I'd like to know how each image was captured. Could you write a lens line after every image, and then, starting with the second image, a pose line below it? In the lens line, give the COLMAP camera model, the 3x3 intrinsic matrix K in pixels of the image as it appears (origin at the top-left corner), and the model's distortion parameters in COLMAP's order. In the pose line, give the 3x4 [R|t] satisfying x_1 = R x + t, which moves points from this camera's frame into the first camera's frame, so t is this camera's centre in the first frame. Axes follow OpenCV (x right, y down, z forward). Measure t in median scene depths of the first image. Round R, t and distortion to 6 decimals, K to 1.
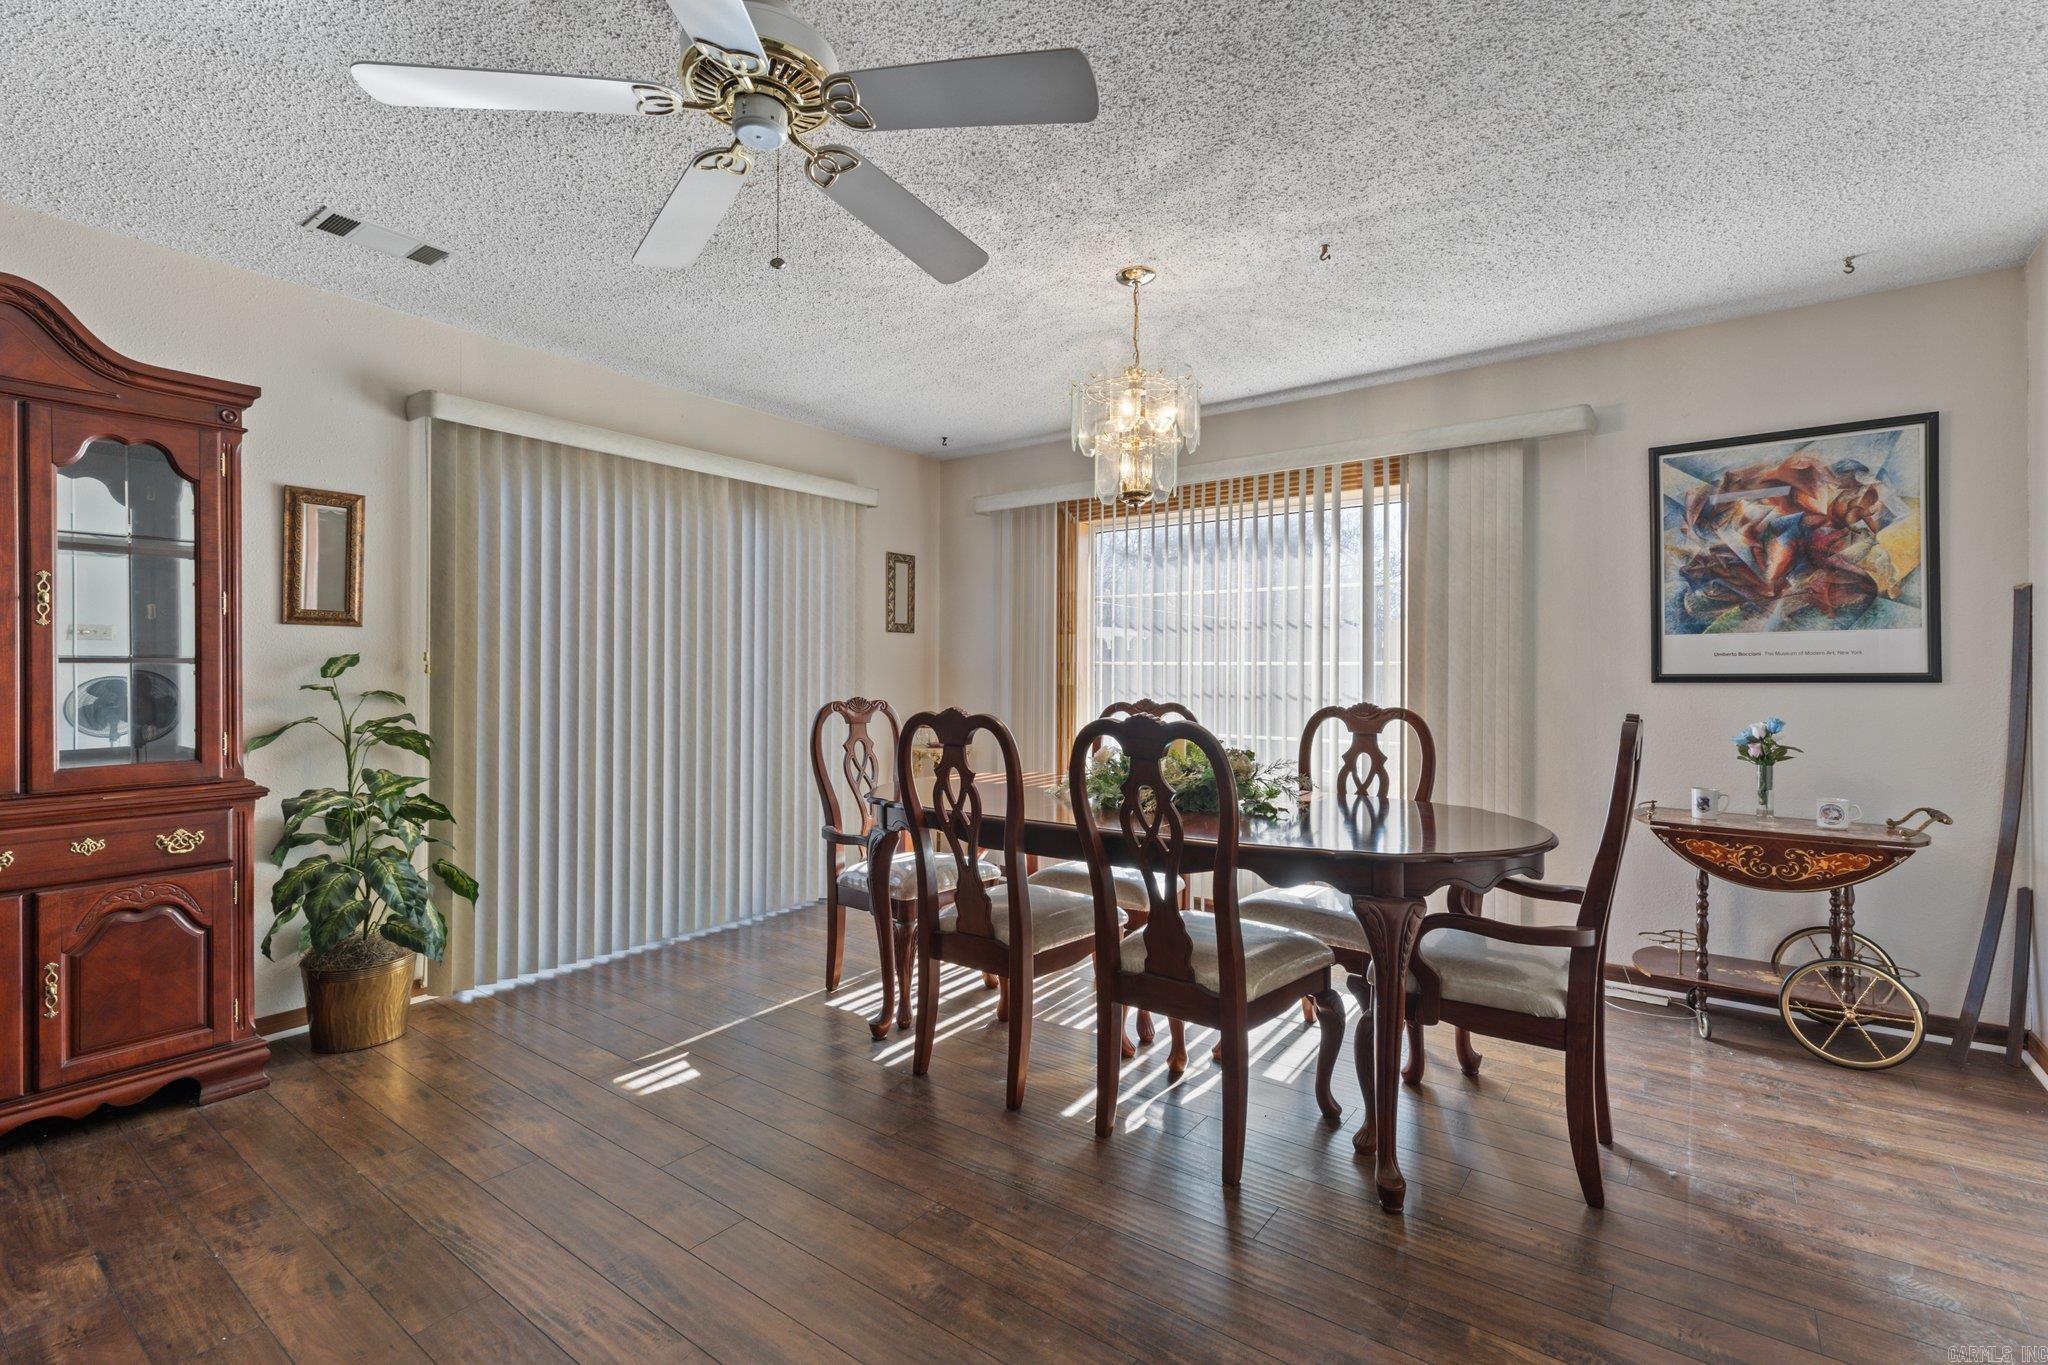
lens RADIAL K [[922.7, 0, 1031.2], [0, 922.7, 678.6], [0, 0, 1]] dist [0.003503, -0.000216]
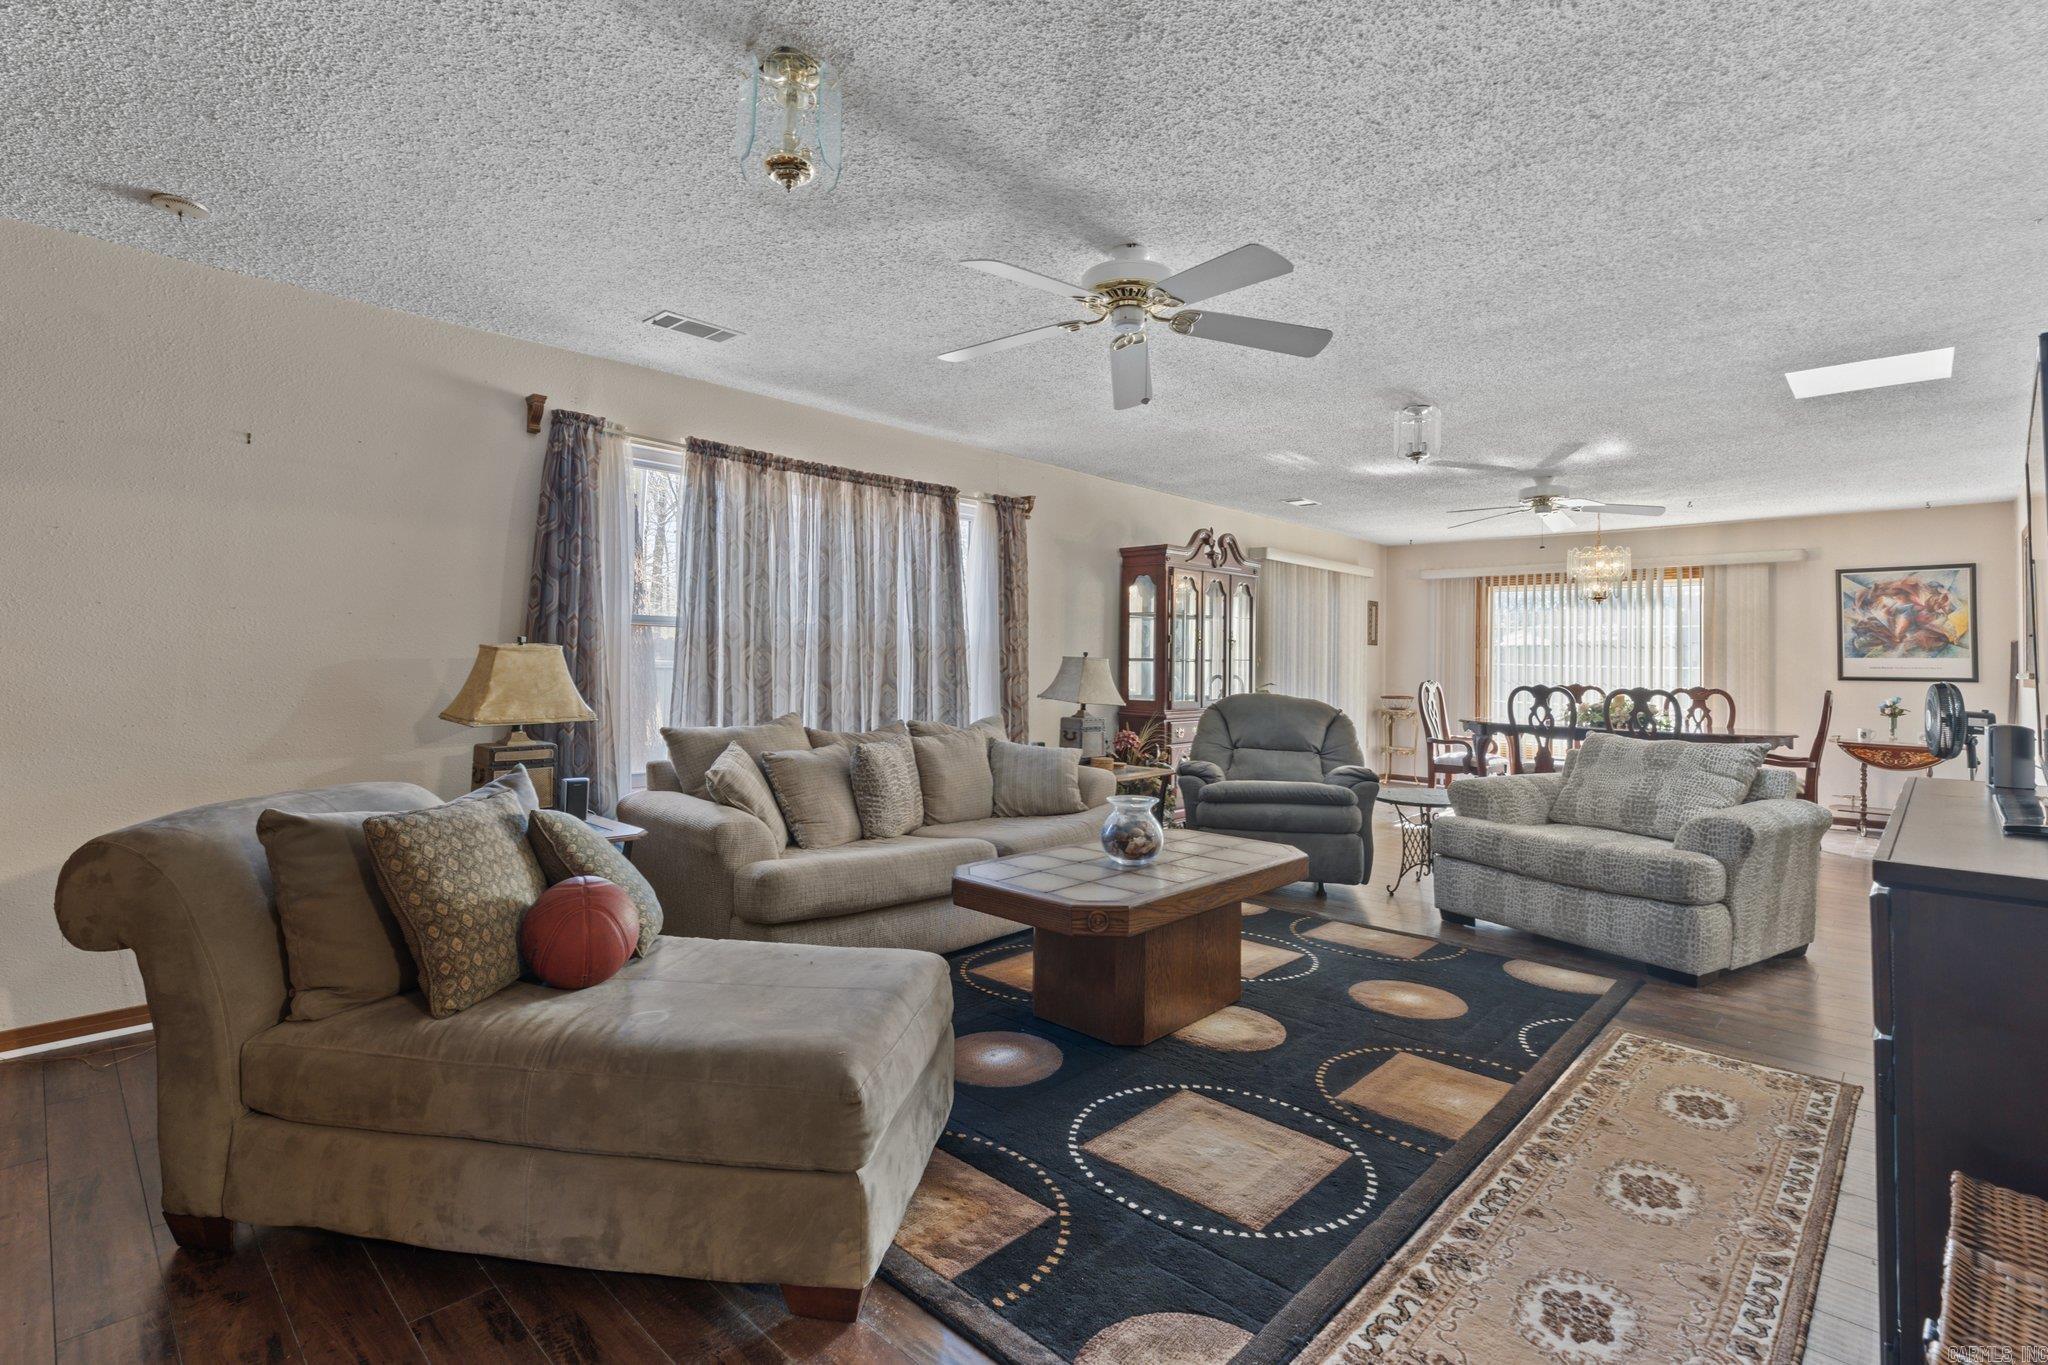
lens RADIAL K [[922.7, 0, 1025.7], [0, 922.7, 646.1], [0, 0, 1]] dist [0.003503, -0.000216]
pose [[0.991079, 0.012291, -0.132709, -0.950564], [-0.015506, 0.999610, -0.023221, 0.004246], [0.132372, 0.025071, 0.990883, -1.437245]]
